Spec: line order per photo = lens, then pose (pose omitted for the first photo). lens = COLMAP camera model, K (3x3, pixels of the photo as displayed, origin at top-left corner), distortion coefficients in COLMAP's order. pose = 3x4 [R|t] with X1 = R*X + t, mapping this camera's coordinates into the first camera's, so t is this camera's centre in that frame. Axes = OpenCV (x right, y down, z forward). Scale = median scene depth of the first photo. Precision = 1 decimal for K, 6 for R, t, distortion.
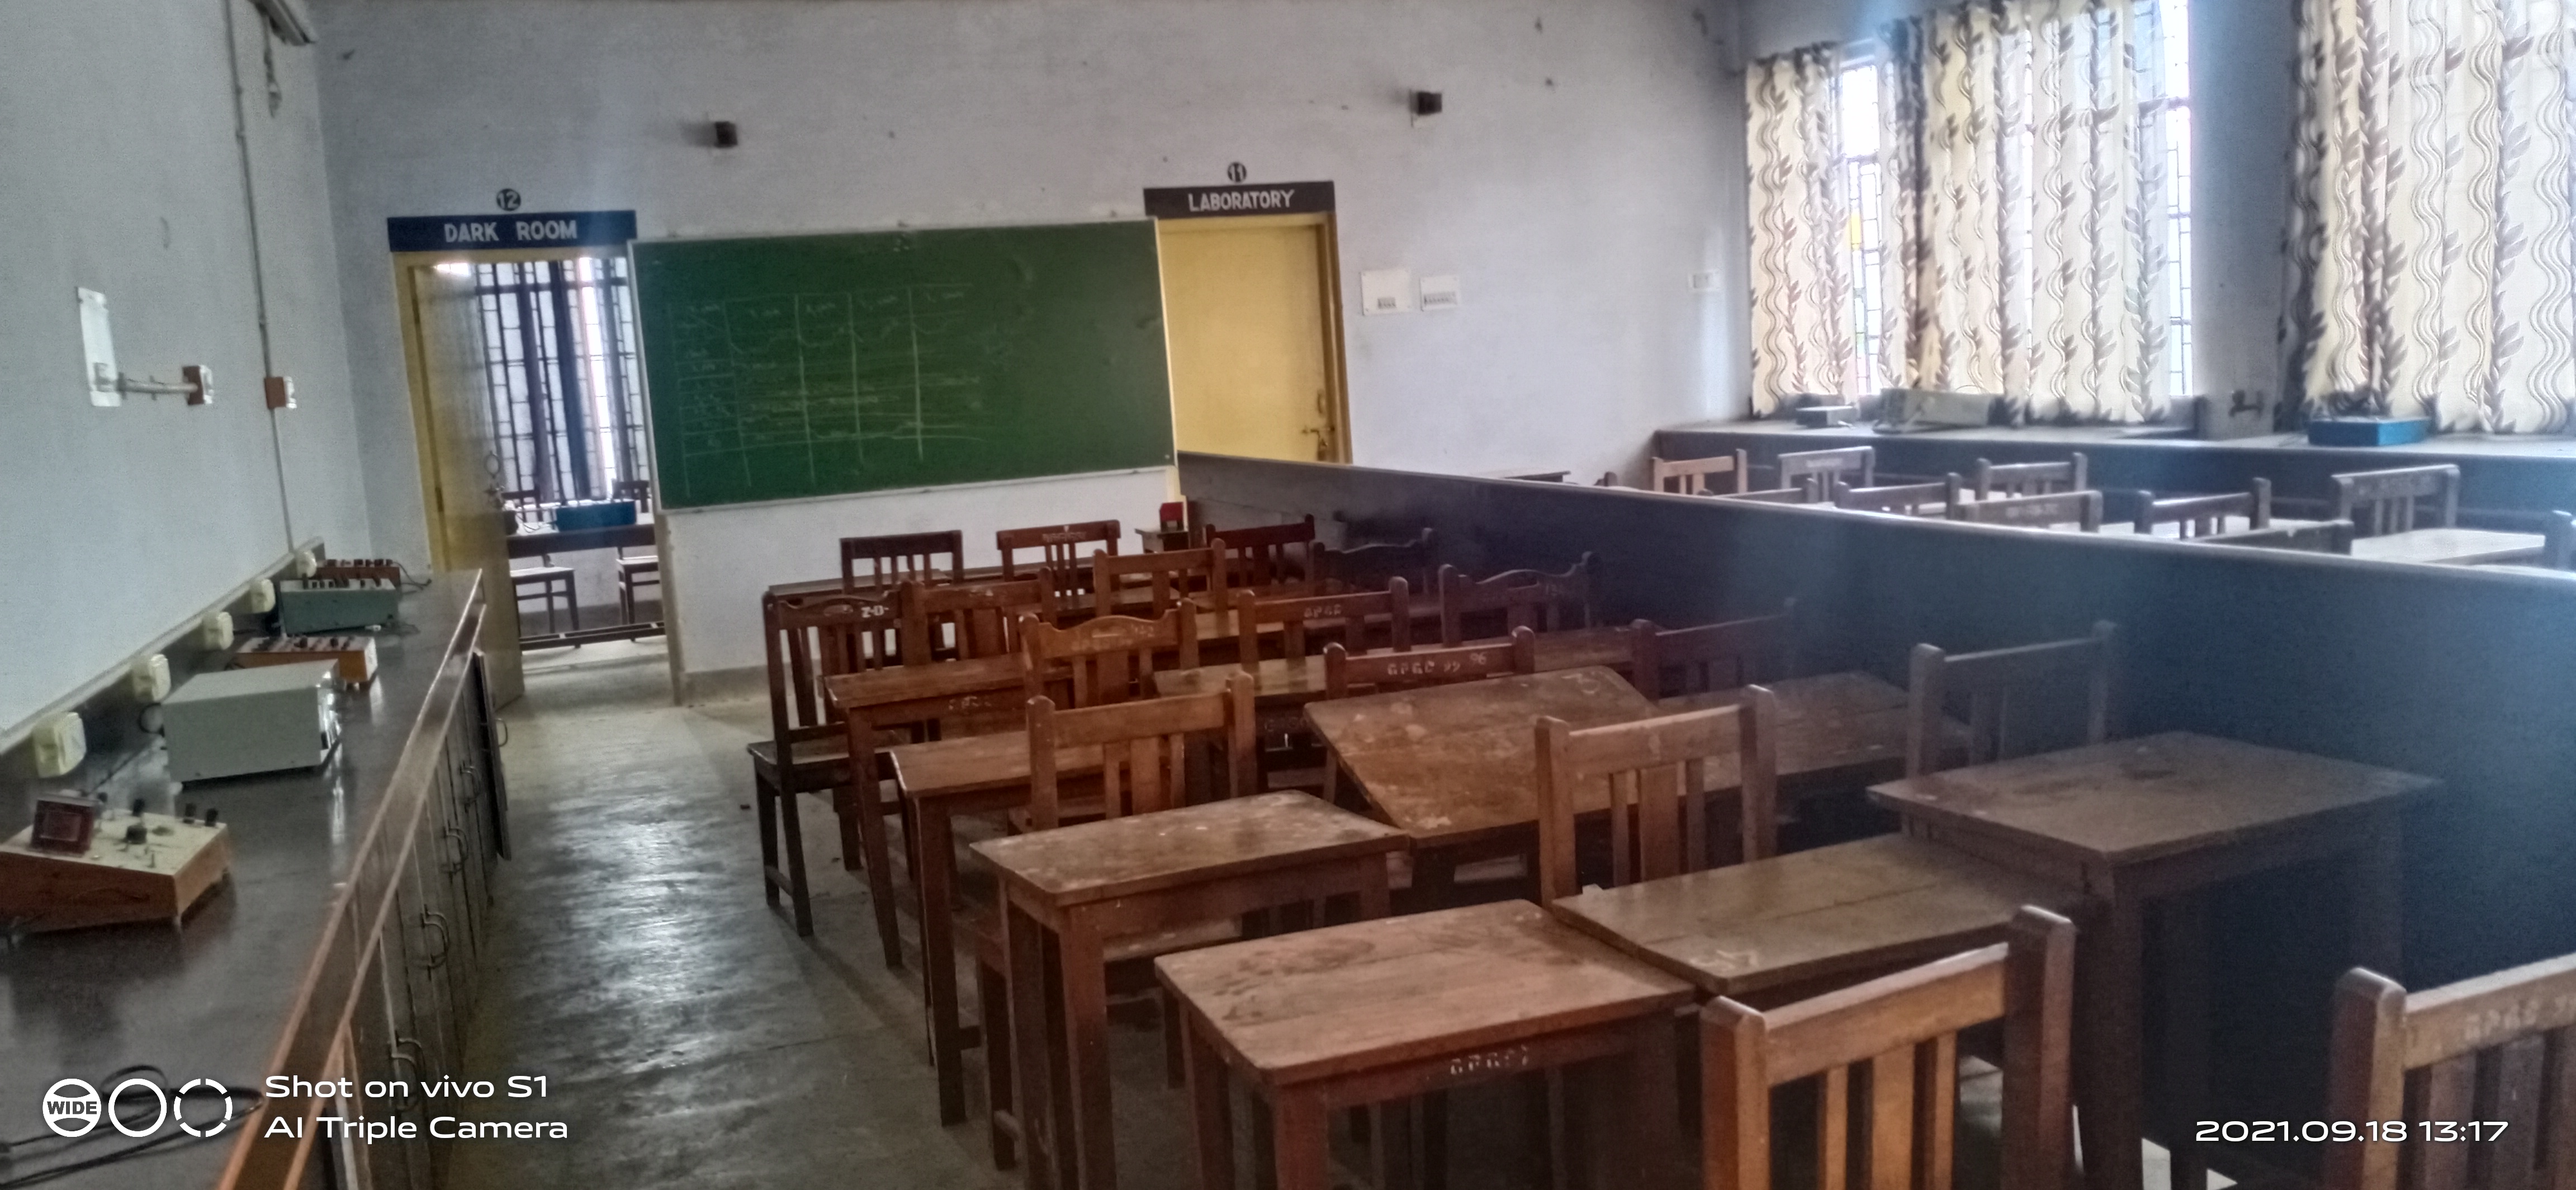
lens RADIAL K [[2027.1, 0, 1301.2], [0, 2027.1, 592.8], [0, 0, 1]] dist [0.095408, -0.177190]
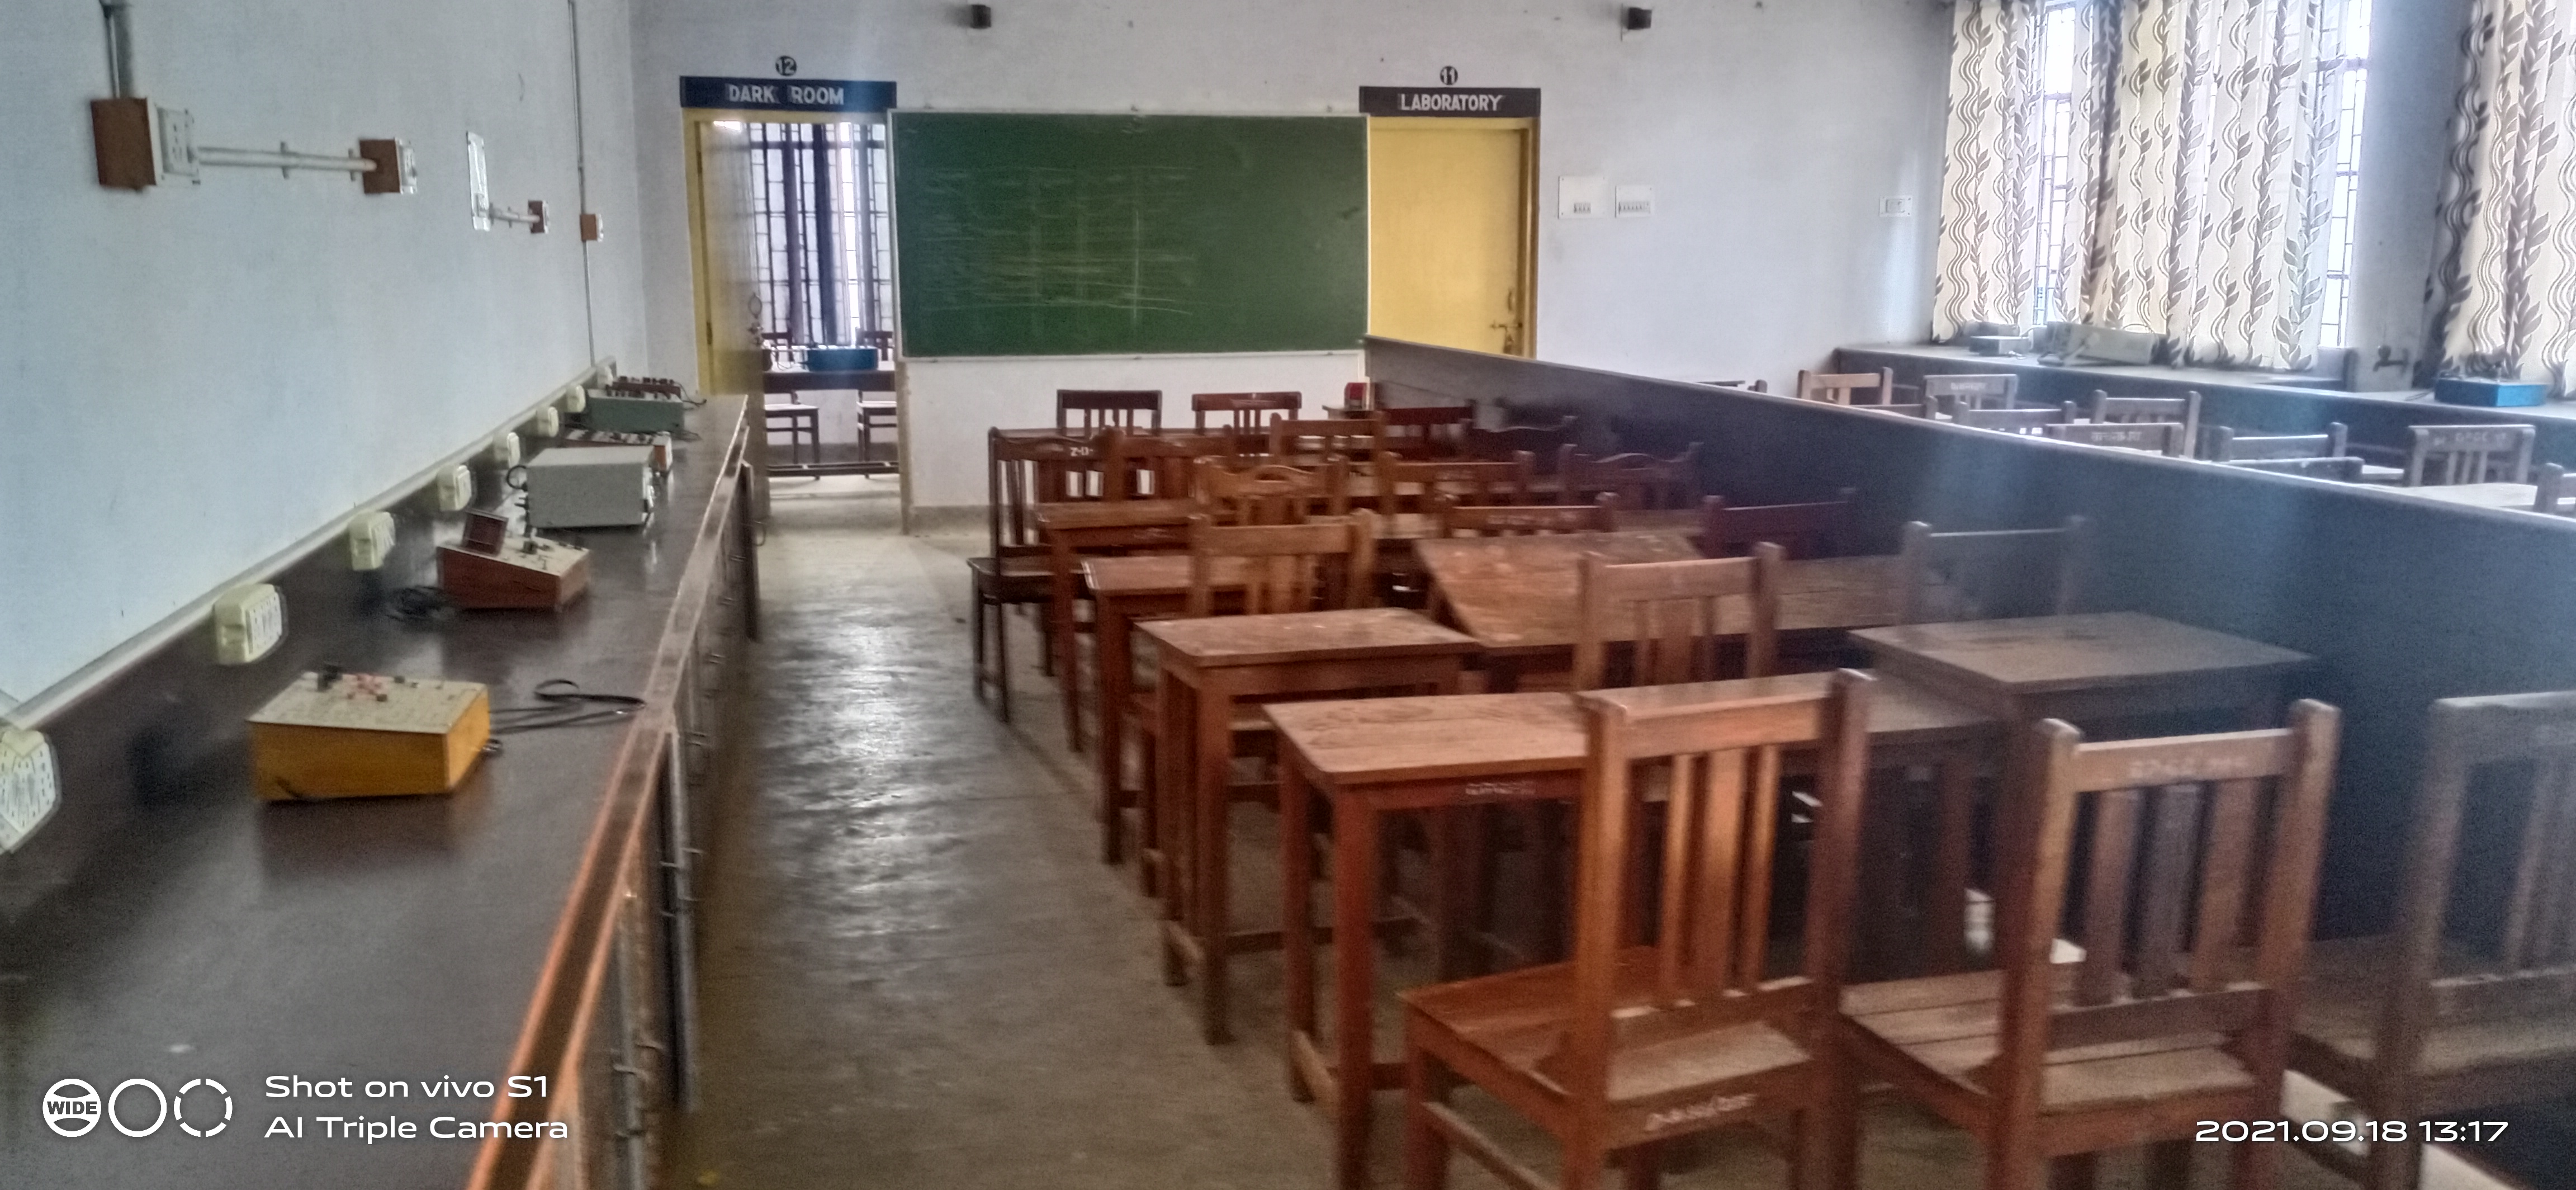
lens RADIAL K [[2064.8, 0, 1336.2], [0, 2064.8, 595.5], [0, 0, 1]] dist [0.088381, -0.183703]
pose [[0.993209, 0.079412, -0.085024, 0.028503], [-0.075120, 0.995789, 0.052557, 0.012319], [0.088840, -0.045813, 0.994992, -0.110788]]
